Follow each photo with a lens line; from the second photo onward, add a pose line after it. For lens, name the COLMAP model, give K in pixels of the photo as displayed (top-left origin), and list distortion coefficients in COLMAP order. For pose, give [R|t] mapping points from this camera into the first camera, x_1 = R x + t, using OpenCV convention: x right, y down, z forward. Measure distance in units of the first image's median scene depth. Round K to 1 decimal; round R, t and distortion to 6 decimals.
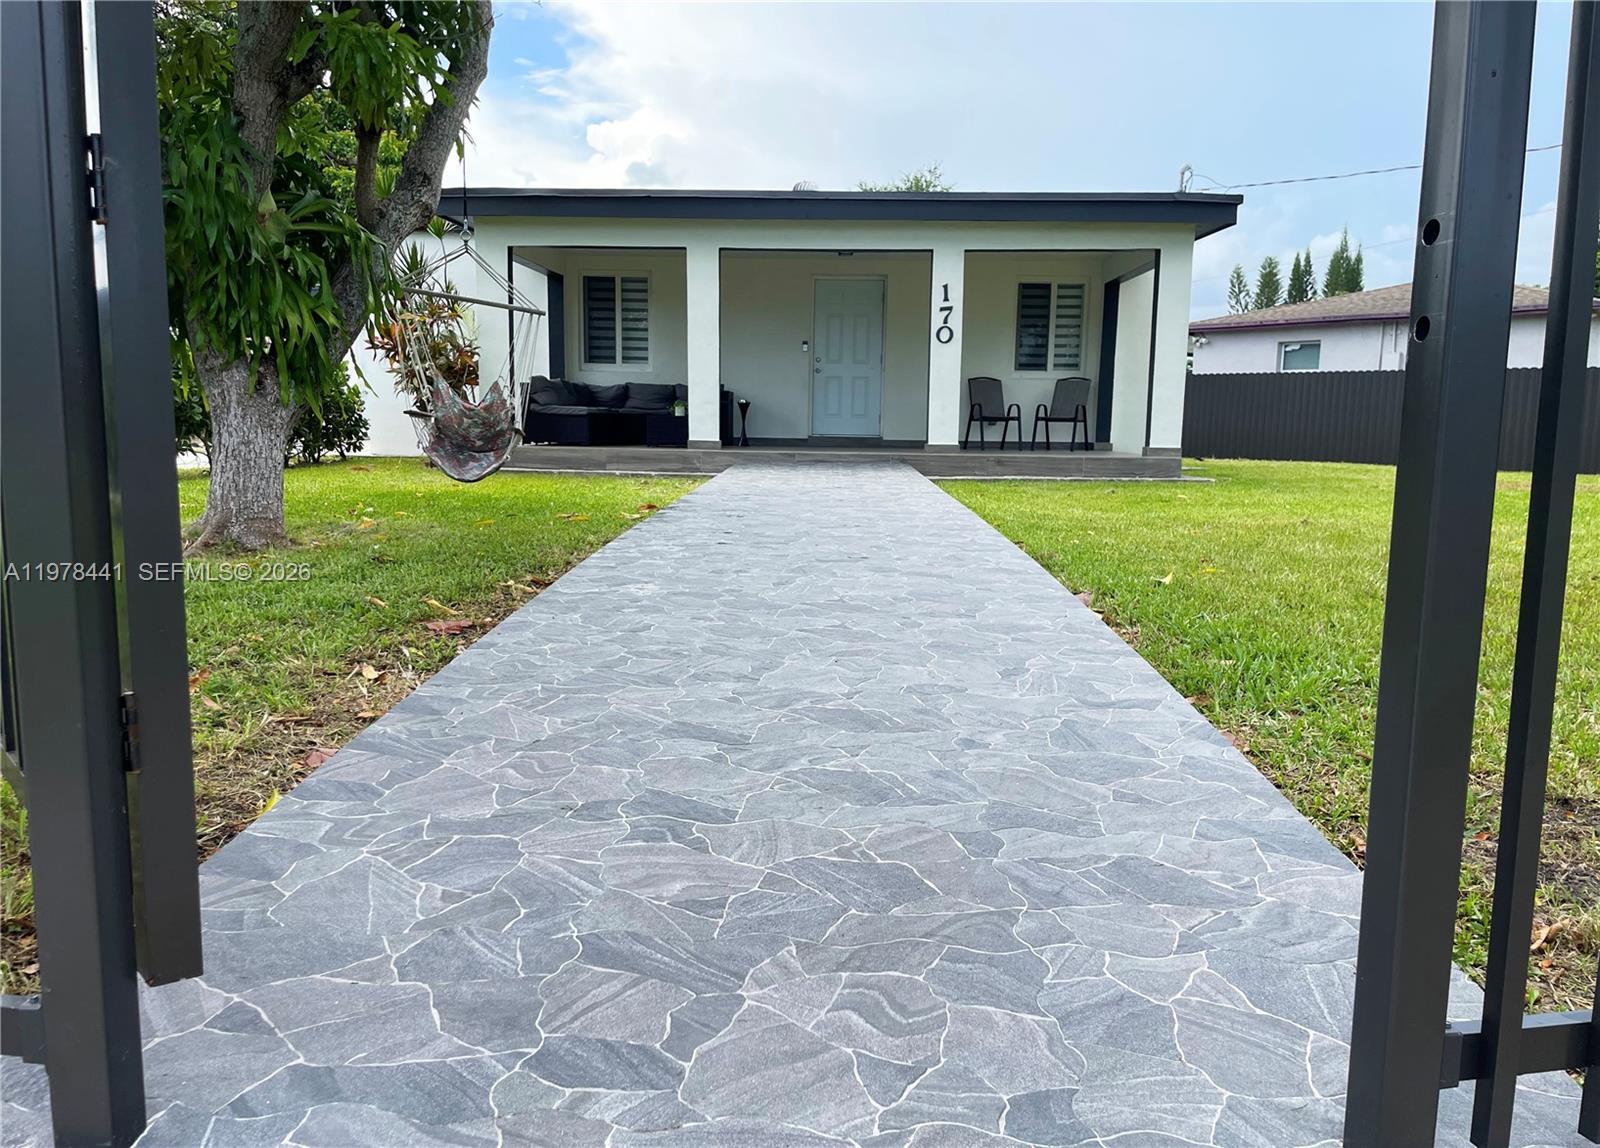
lens RADIAL K [[1206.4, 0, 803.4], [0, 1206.4, 594.0], [0, 0, 1]] dist [0.099212, -0.123681]
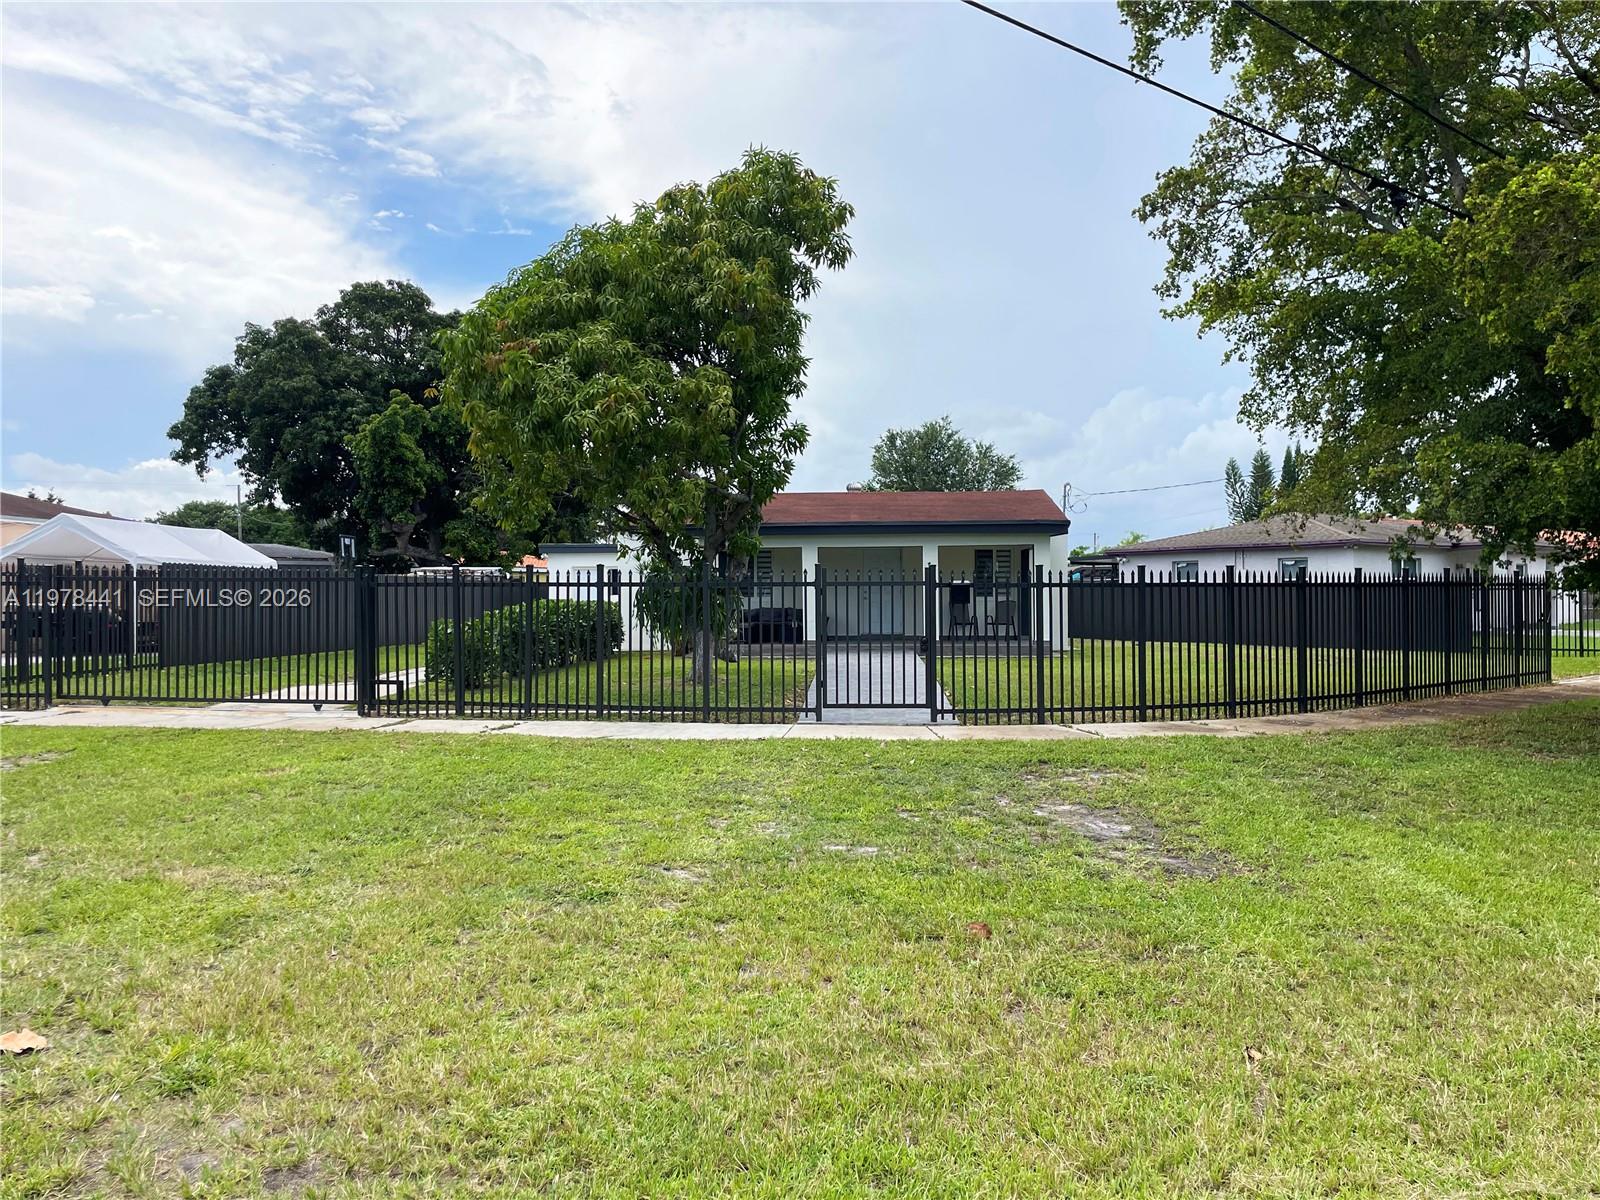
lens RADIAL K [[1205.5, 0, 807.2], [0, 1205.5, 594.6], [0, 0, 1]] dist [0.084507, -0.113512]
pose [[0.999399, -0.020438, -0.027982, -0.026078], [0.016170, 0.989293, -0.145043, 0.072545], [0.030647, 0.144504, 0.989030, -0.816323]]
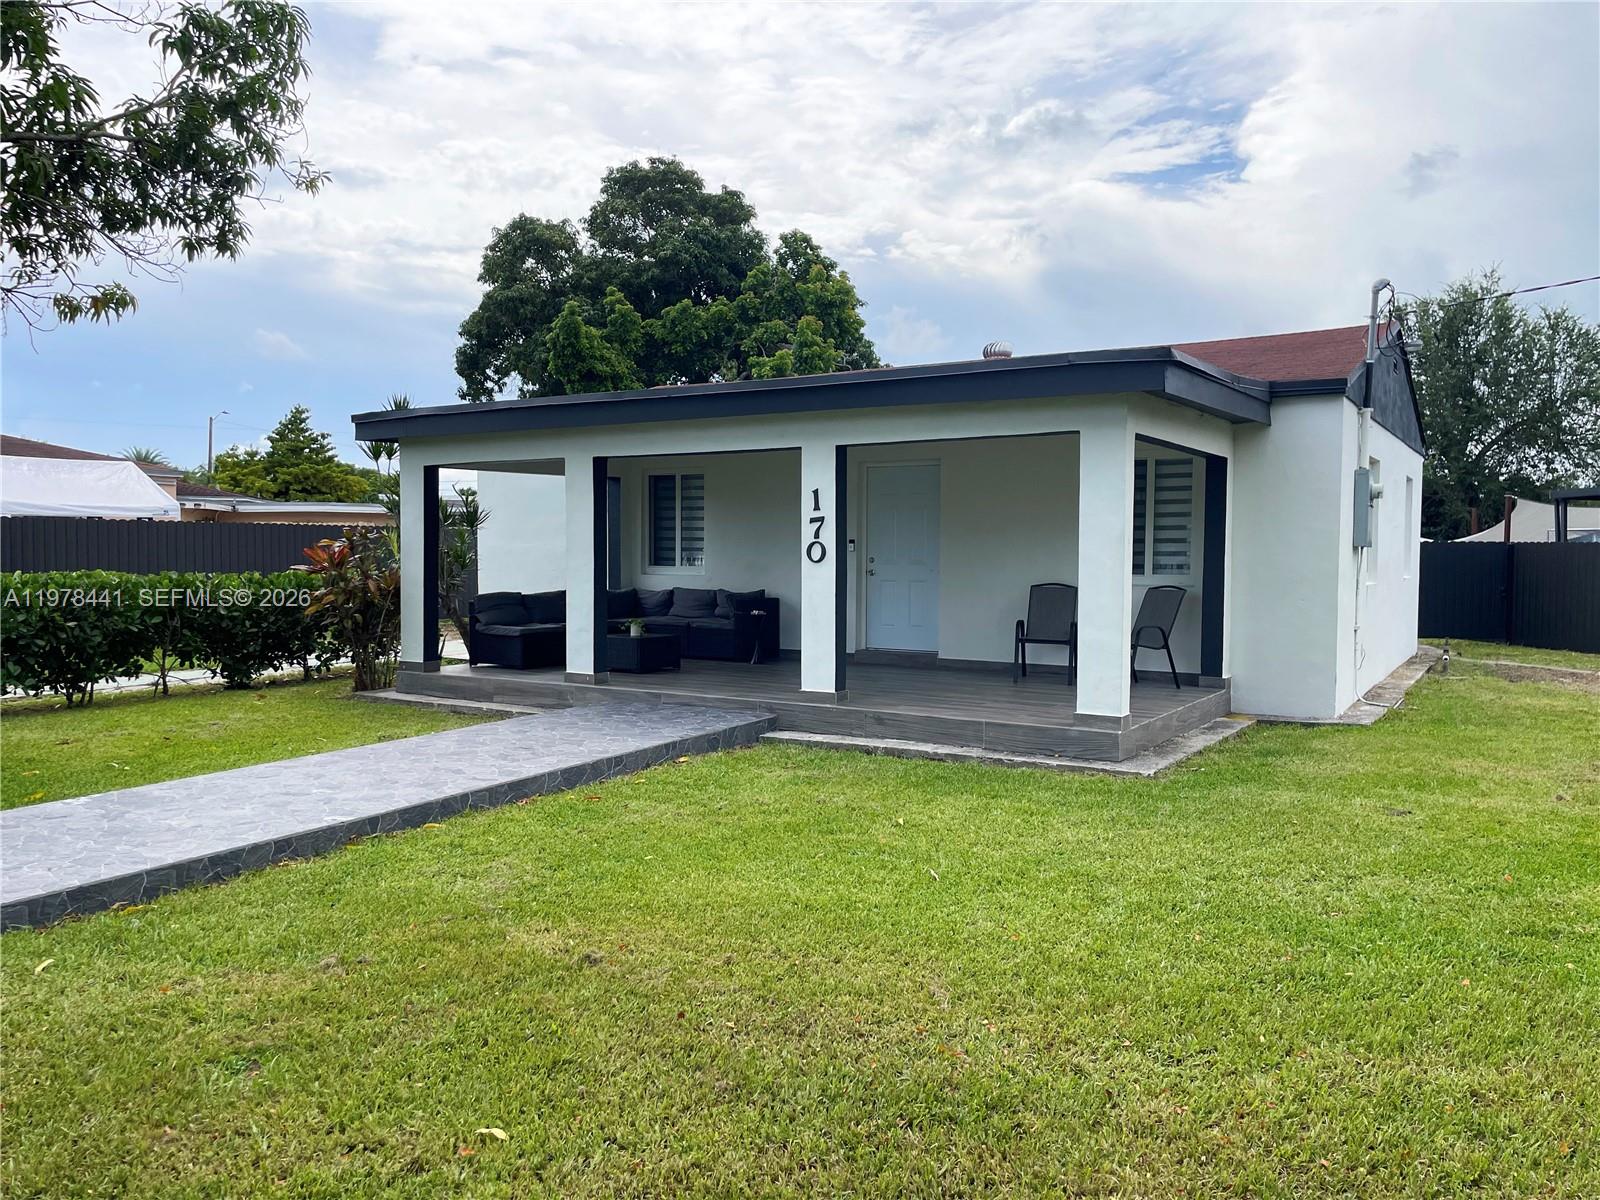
lens RADIAL K [[1205.5, 0, 807.2], [0, 1205.5, 594.6], [0, 0, 1]] dist [0.084507, -0.113512]
pose [[0.864123, 0.008899, -0.503202, 0.415477], [-0.062660, 0.993967, -0.090023, -0.097189], [0.499365, 0.109322, 0.859467, 0.279982]]
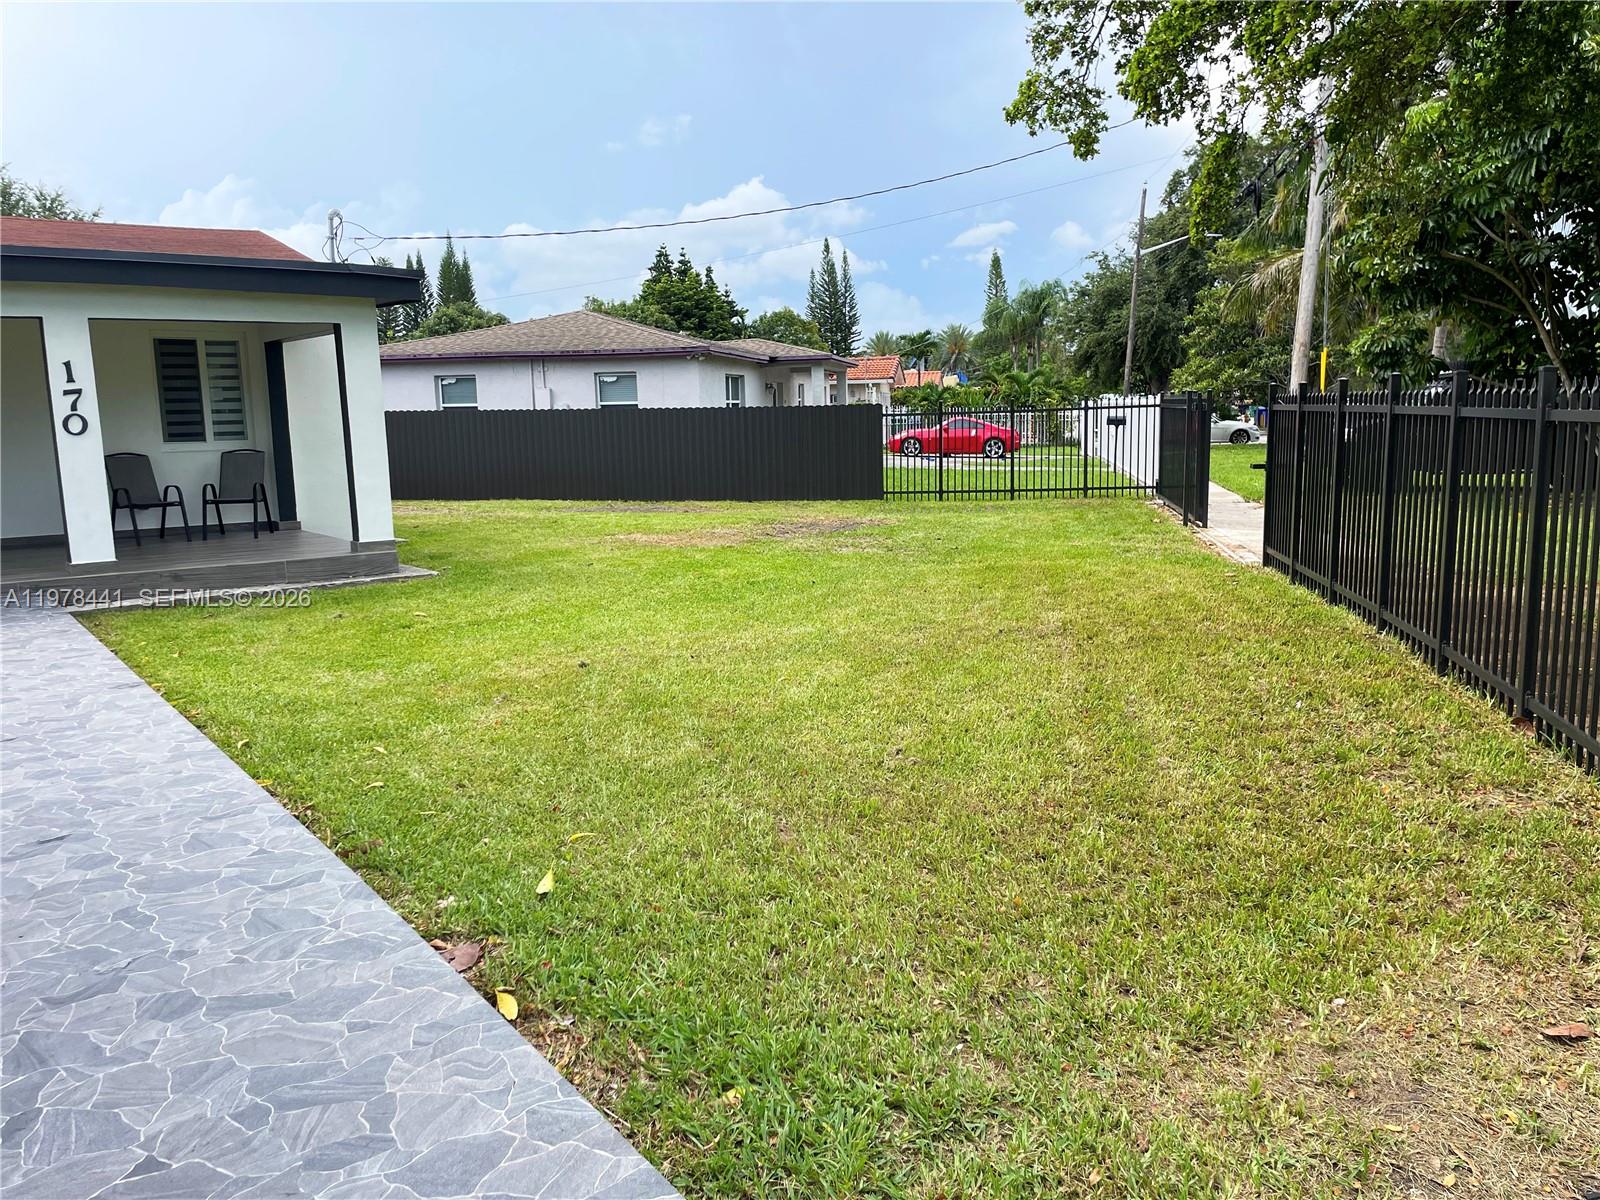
lens RADIAL K [[1205.5, 0, 807.2], [0, 1205.5, 594.6], [0, 0, 1]] dist [0.084507, -0.113512]
pose [[0.775286, -0.126404, 0.618833, -0.016170], [0.121006, 0.991346, 0.050897, -0.073736], [-0.619911, 0.035423, 0.783872, 0.079761]]
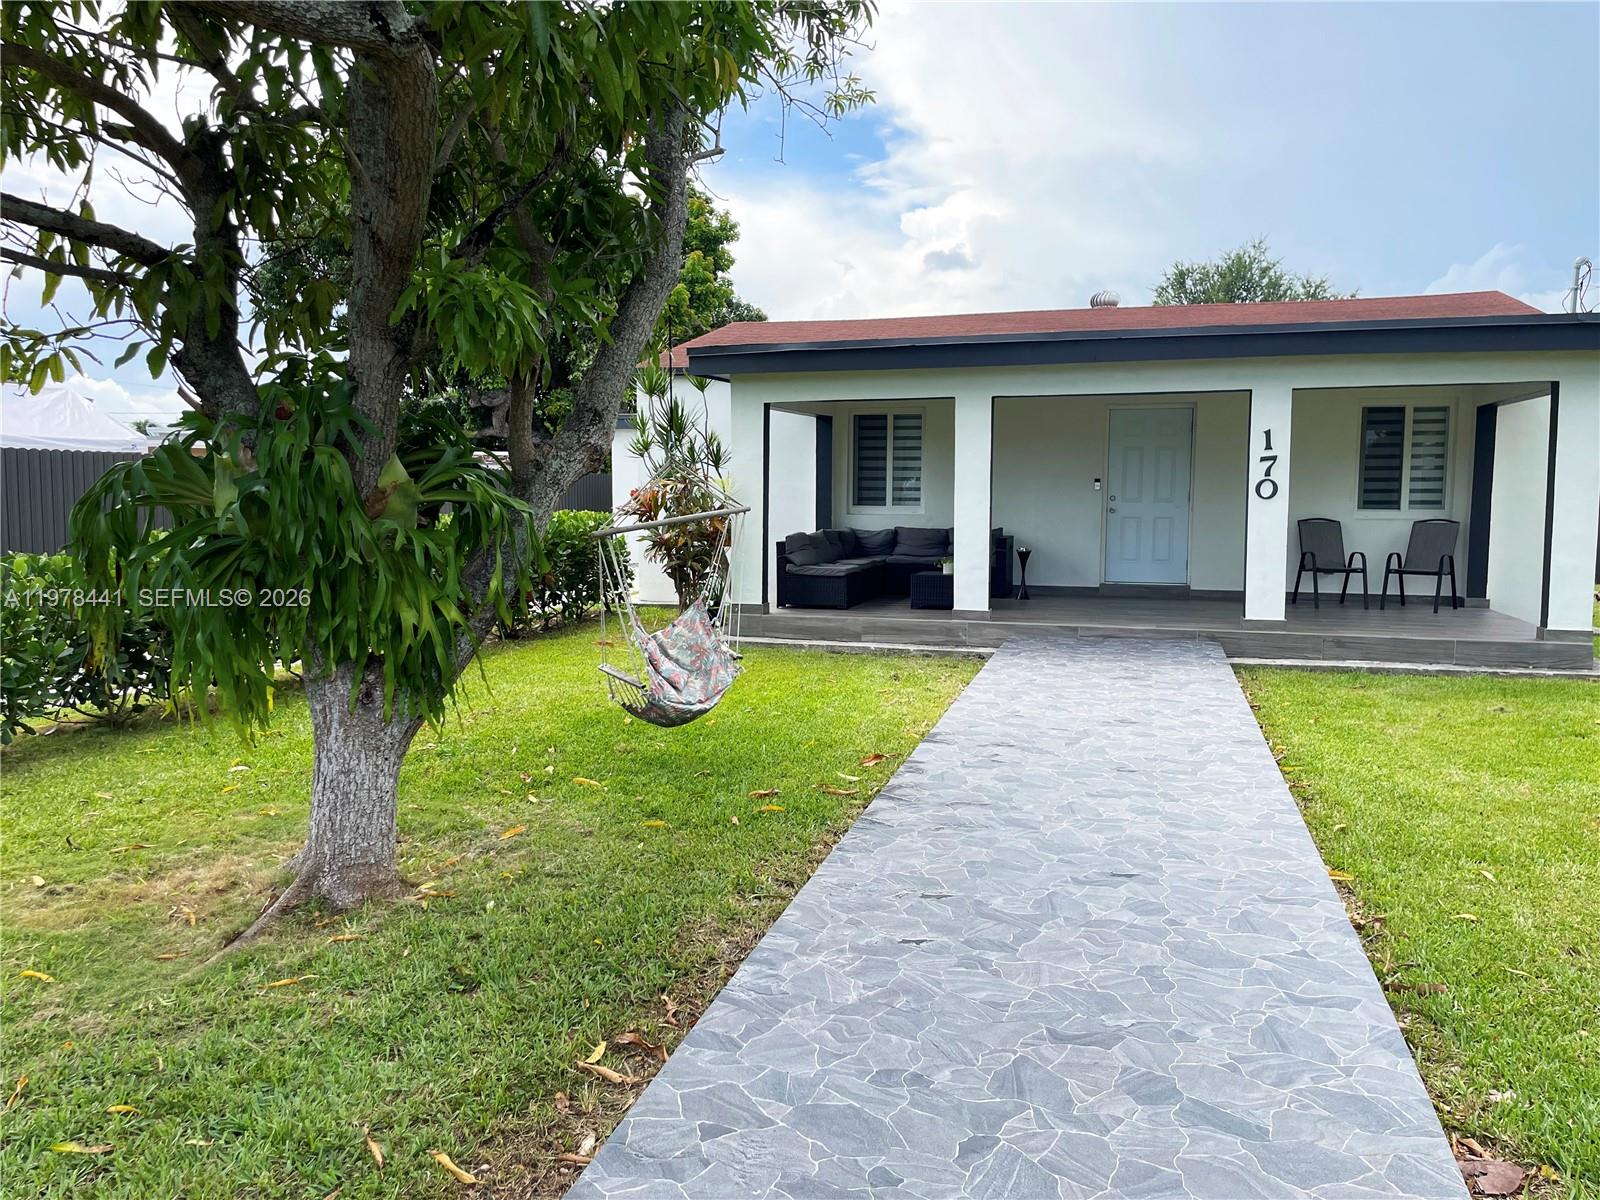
lens RADIAL K [[1205.5, 0, 807.2], [0, 1205.5, 594.6], [0, 0, 1]] dist [0.084507, -0.113512]
pose [[0.969333, 0.008923, -0.245588, 0.014535], [-0.023082, 0.998228, -0.054837, -0.074268], [0.244664, 0.058824, 0.967822, 0.103940]]
